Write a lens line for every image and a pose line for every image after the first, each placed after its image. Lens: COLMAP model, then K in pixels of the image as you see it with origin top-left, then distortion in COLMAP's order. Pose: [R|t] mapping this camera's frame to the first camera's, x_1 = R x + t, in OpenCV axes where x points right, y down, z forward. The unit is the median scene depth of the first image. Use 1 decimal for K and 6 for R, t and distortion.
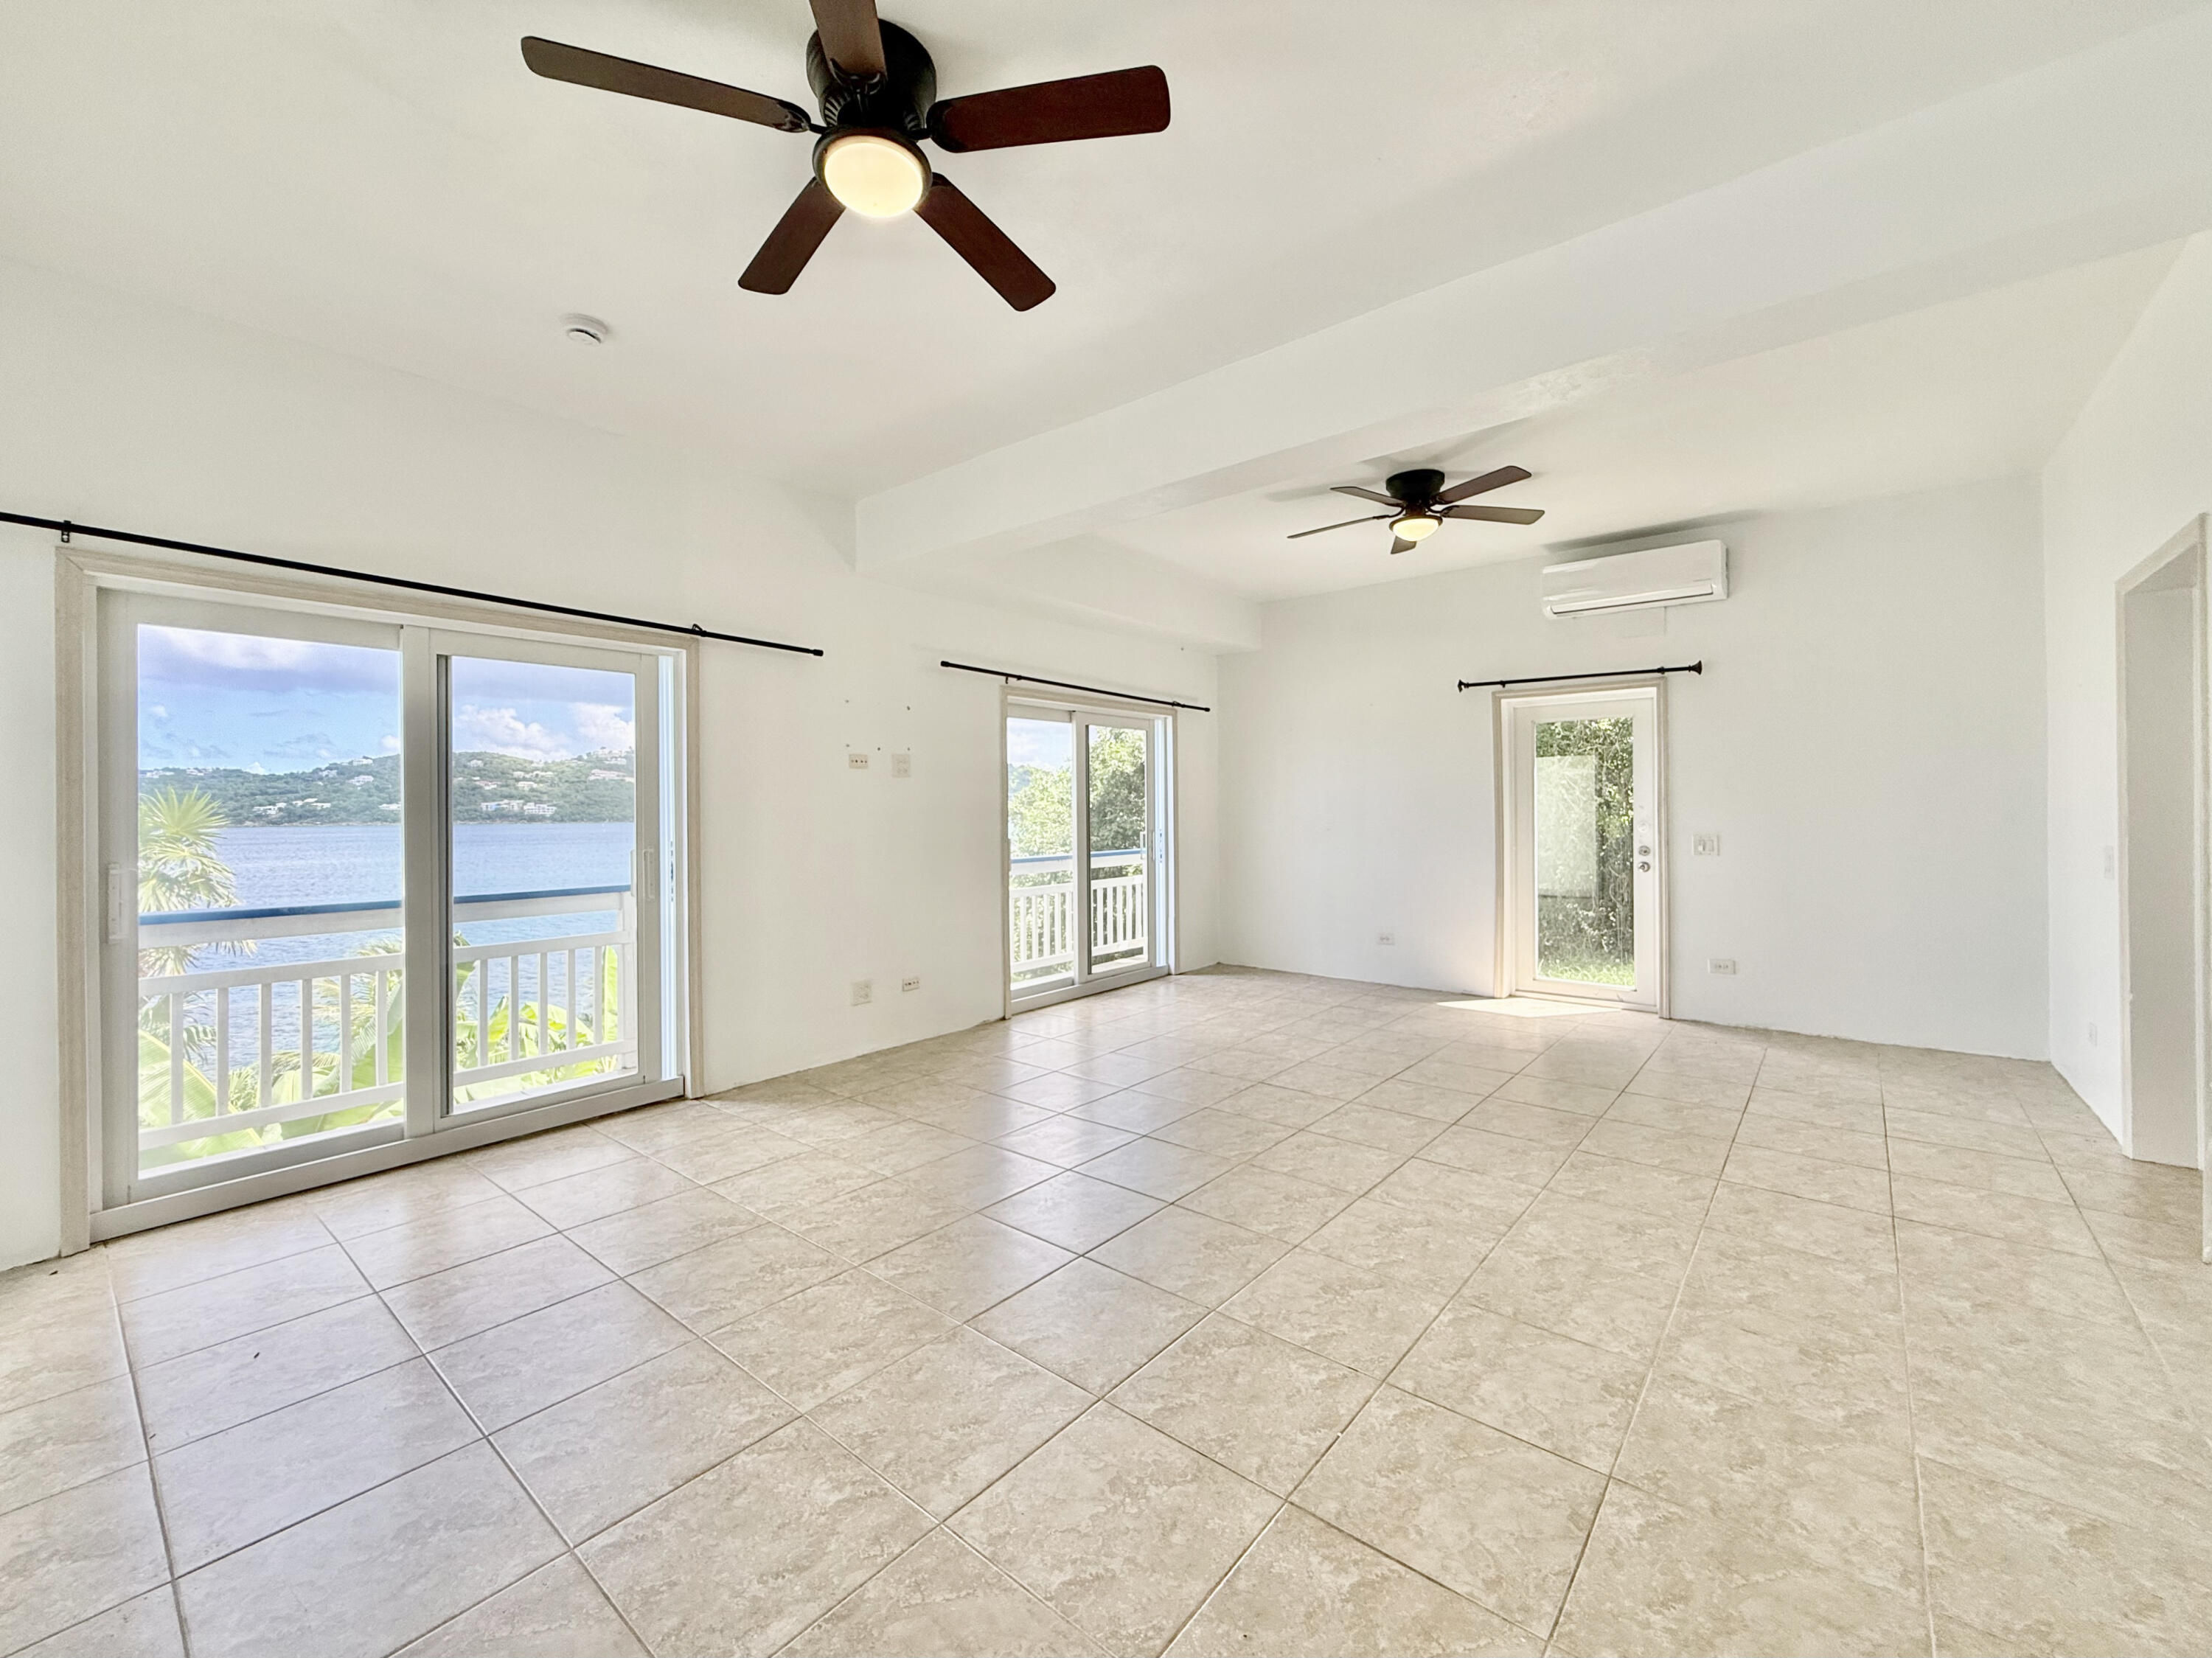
lens RADIAL K [[881.5, 0, 1101.2], [0, 881.5, 813.5], [0, 0, 1]] dist [0.000061, -0.000403]
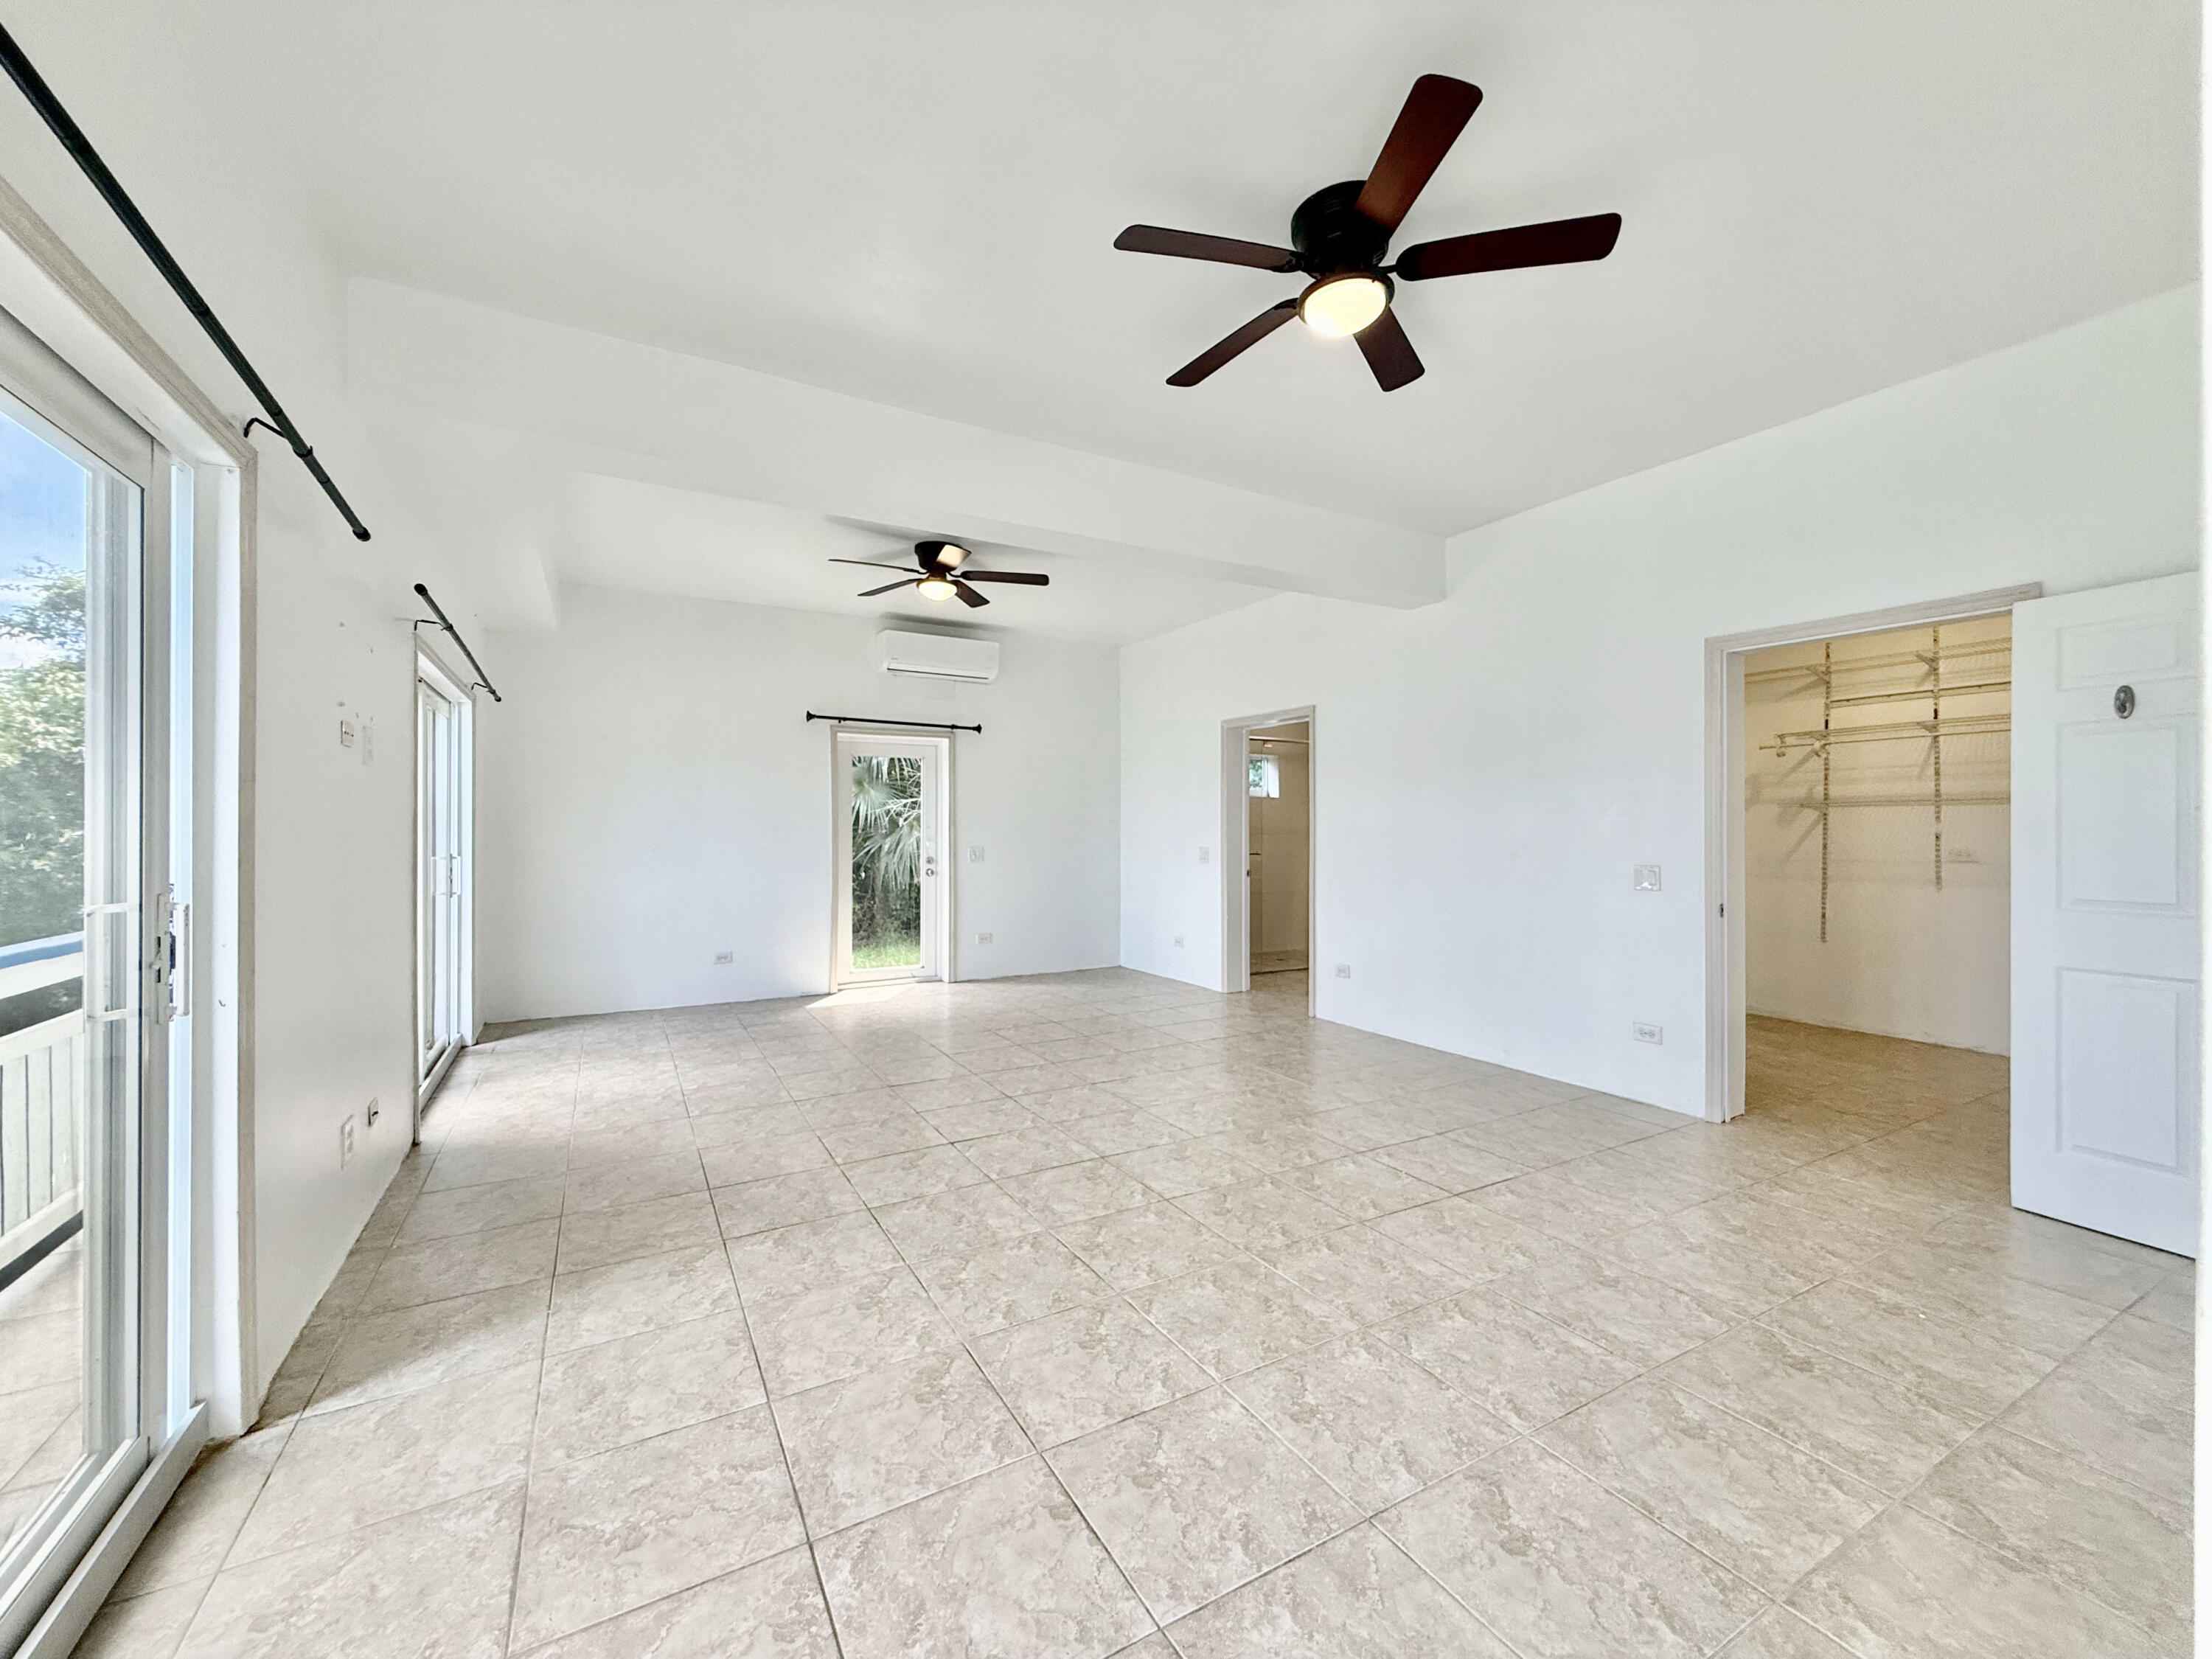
lens RADIAL K [[881.6, 0, 1072.4], [0, 881.6, 814.5], [0, 0, 1]] dist [0.000061, -0.000403]
pose [[0.377720, 0.022810, 0.925639, -0.929485], [0.001557, 0.999679, -0.025270, 0.013409], [-0.925919, 0.010987, 0.377563, 0.528136]]
